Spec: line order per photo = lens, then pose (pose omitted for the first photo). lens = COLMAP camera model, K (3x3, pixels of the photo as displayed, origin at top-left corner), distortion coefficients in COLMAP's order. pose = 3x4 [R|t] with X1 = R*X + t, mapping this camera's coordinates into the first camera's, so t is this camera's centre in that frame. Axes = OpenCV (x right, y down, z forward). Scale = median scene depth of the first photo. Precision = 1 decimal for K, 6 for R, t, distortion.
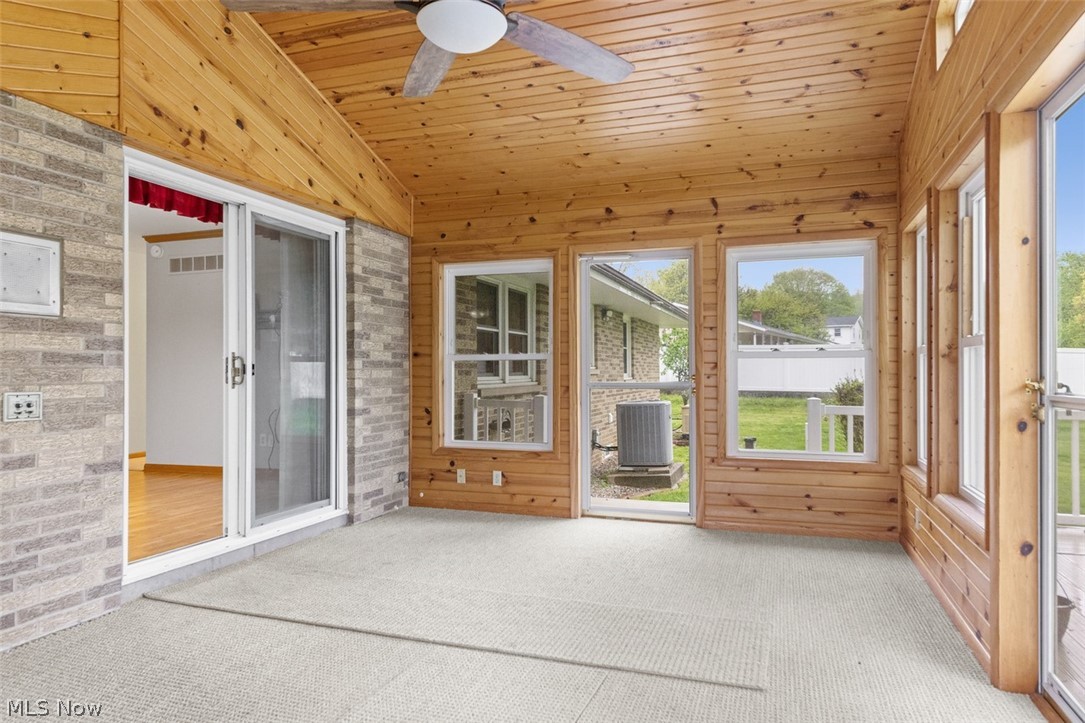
lens RADIAL K [[717.3, 0, 537.5], [0, 717.3, 367.7], [0, 0, 1]] dist [0.013593, -0.009409]
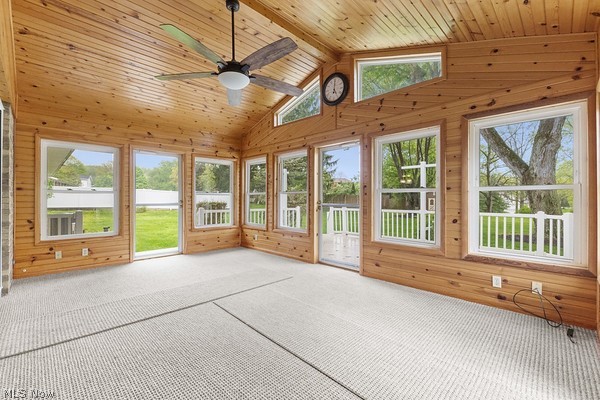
lens RADIAL K [[258.2, 0, 297.7], [0, 258.2, 199.2], [0, 0, 1]] dist [-0.013410, -0.000349]
pose [[0.419859, 0.002409, 0.907586, -0.472015], [-0.007736, 0.999970, 0.000925, 0.000966], [-0.907556, -0.007409, 0.419865, 0.166260]]
